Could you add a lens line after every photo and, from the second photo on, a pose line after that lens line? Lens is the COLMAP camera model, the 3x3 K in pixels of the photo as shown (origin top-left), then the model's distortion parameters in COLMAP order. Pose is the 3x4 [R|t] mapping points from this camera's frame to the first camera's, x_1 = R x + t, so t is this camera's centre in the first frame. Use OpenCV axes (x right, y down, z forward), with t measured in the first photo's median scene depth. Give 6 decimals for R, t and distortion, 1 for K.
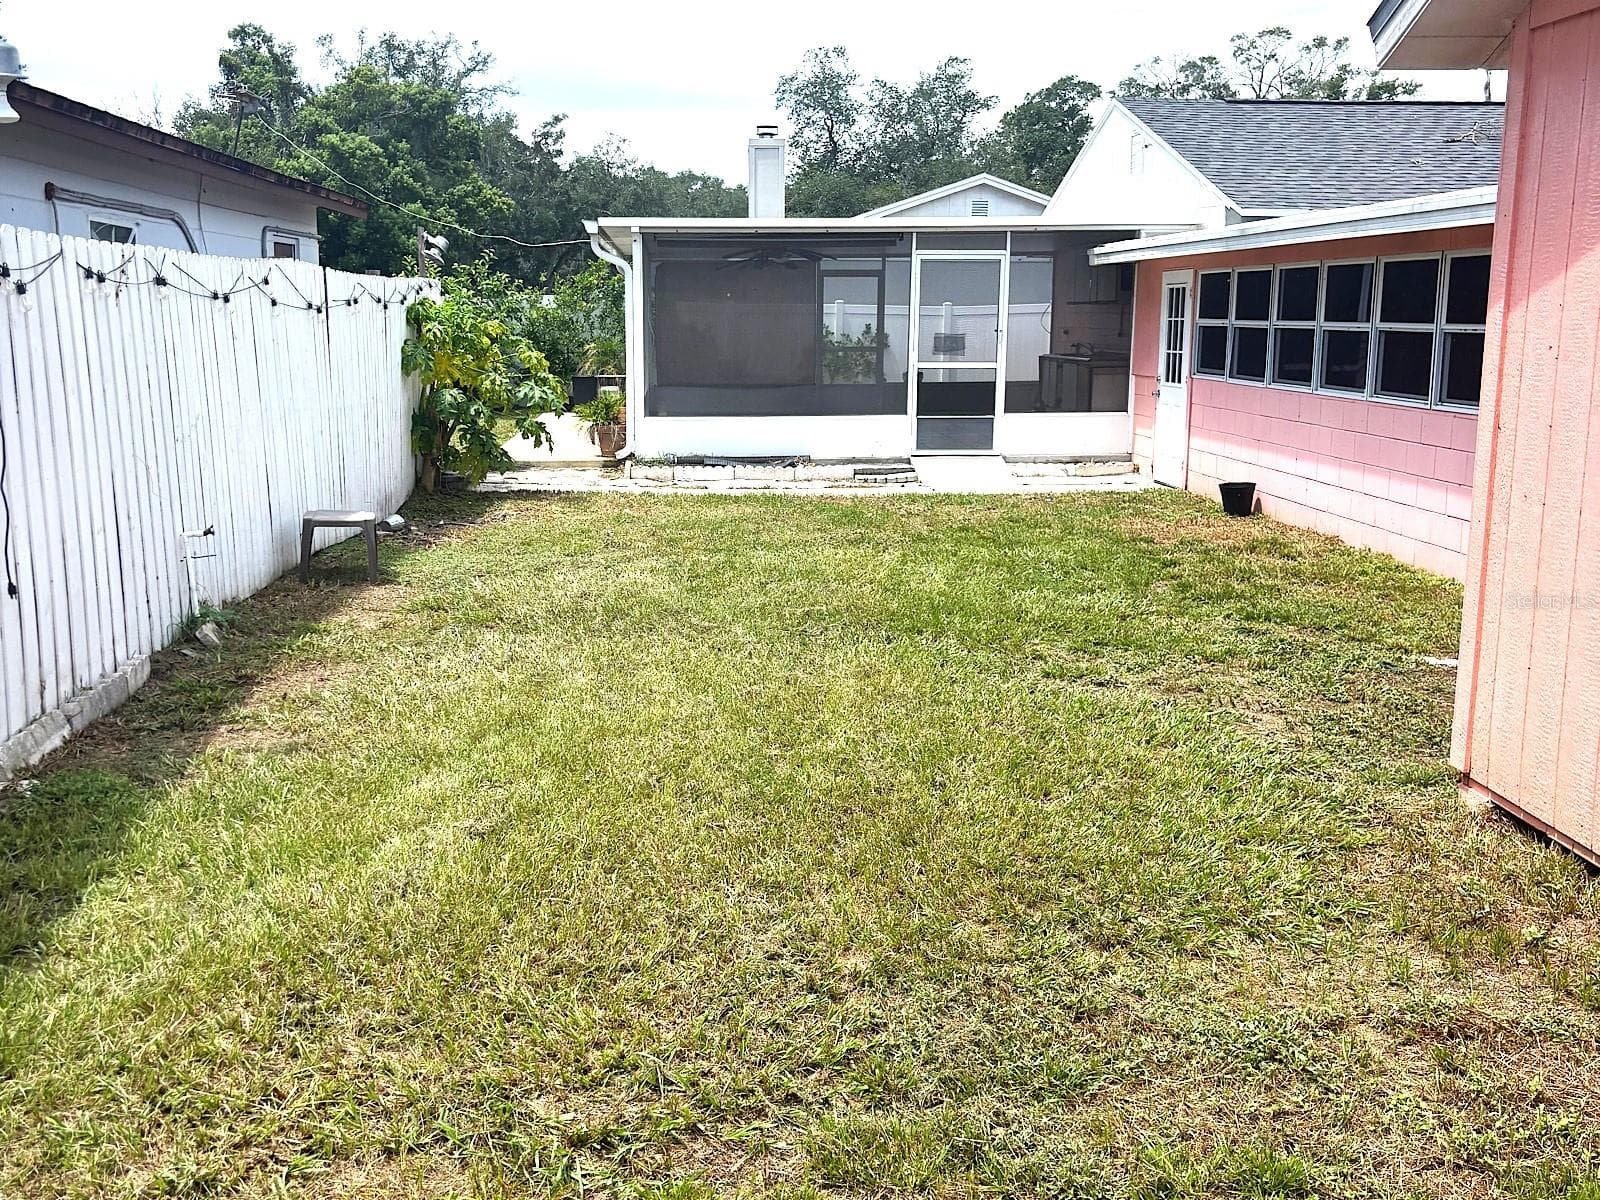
lens RADIAL K [[1554.3, 0, 812.3], [0, 1554.3, 598.2], [0, 0, 1]] dist [0.019595, 0.000000]
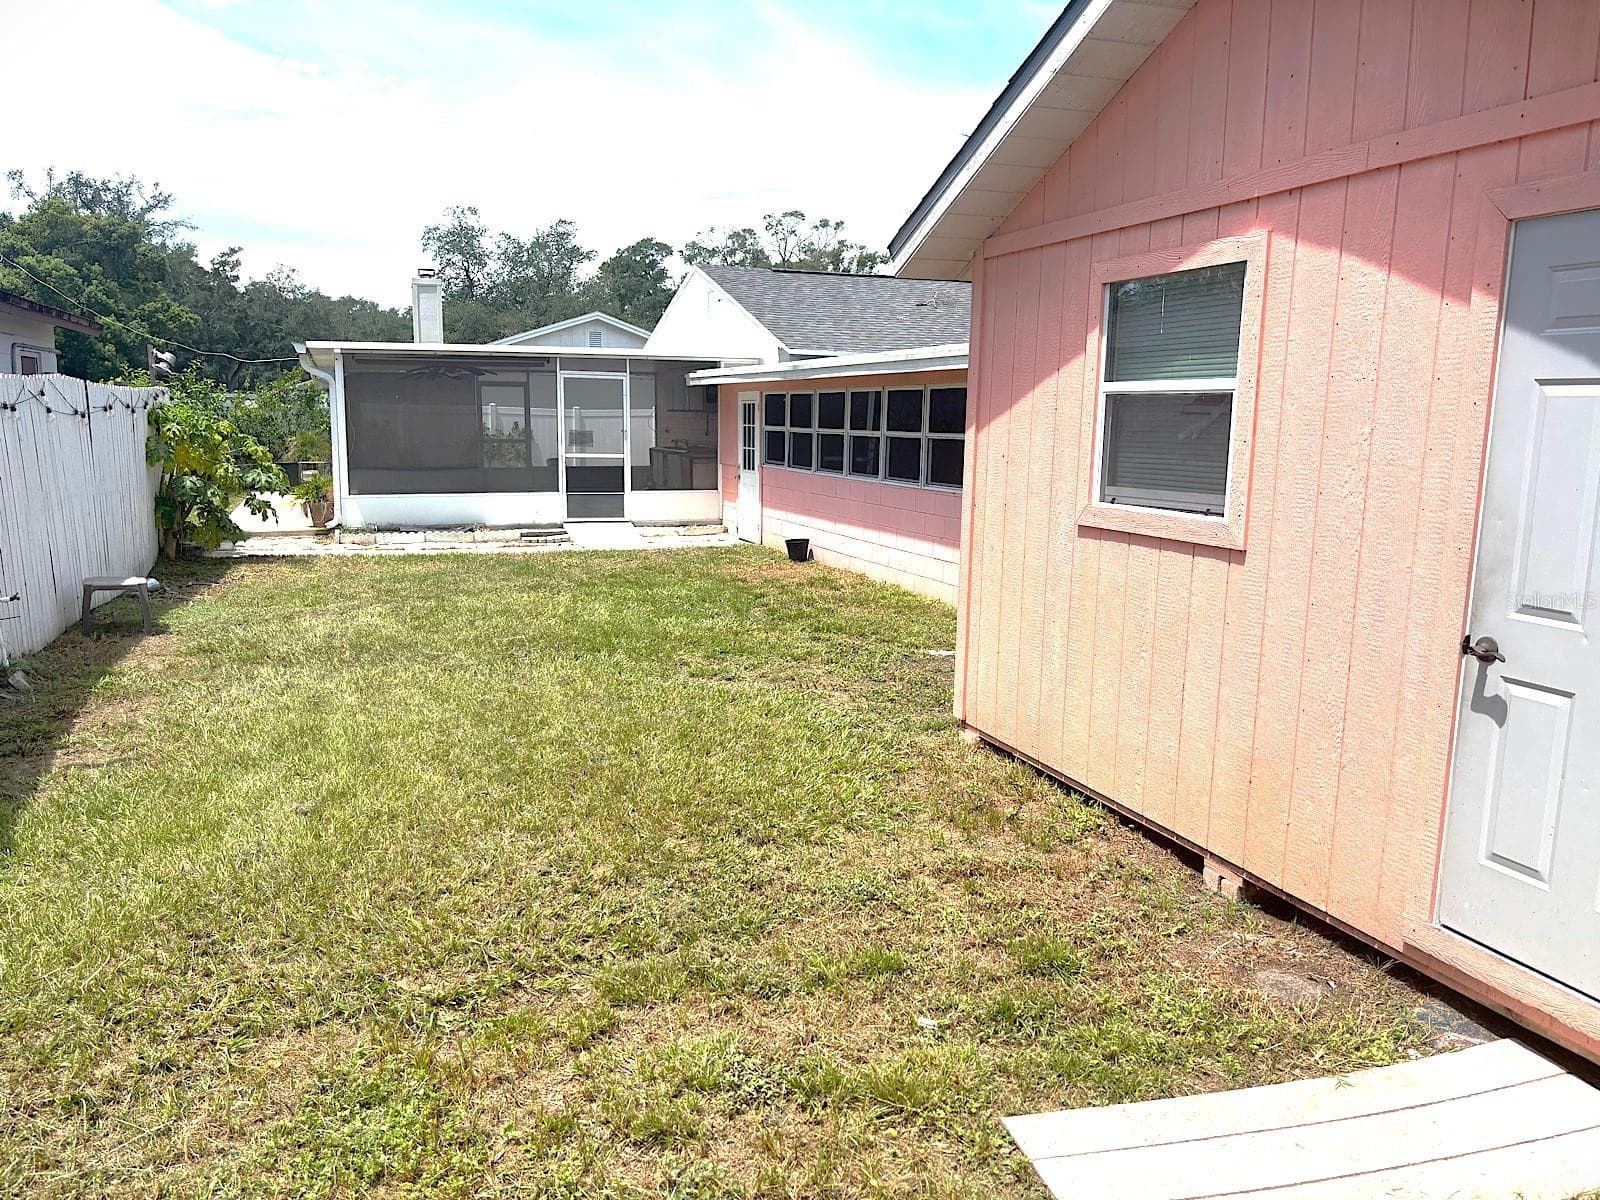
lens RADIAL K [[1187.4, 0, 789.5], [0, 1187.4, 615.1], [0, 0, 1]] dist [0.040514, -0.043002]
pose [[0.959928, -0.040530, 0.277302, -0.060739], [0.042664, 0.999088, -0.001662, -0.001051], [-0.276982, 0.013426, 0.960781, -0.087040]]
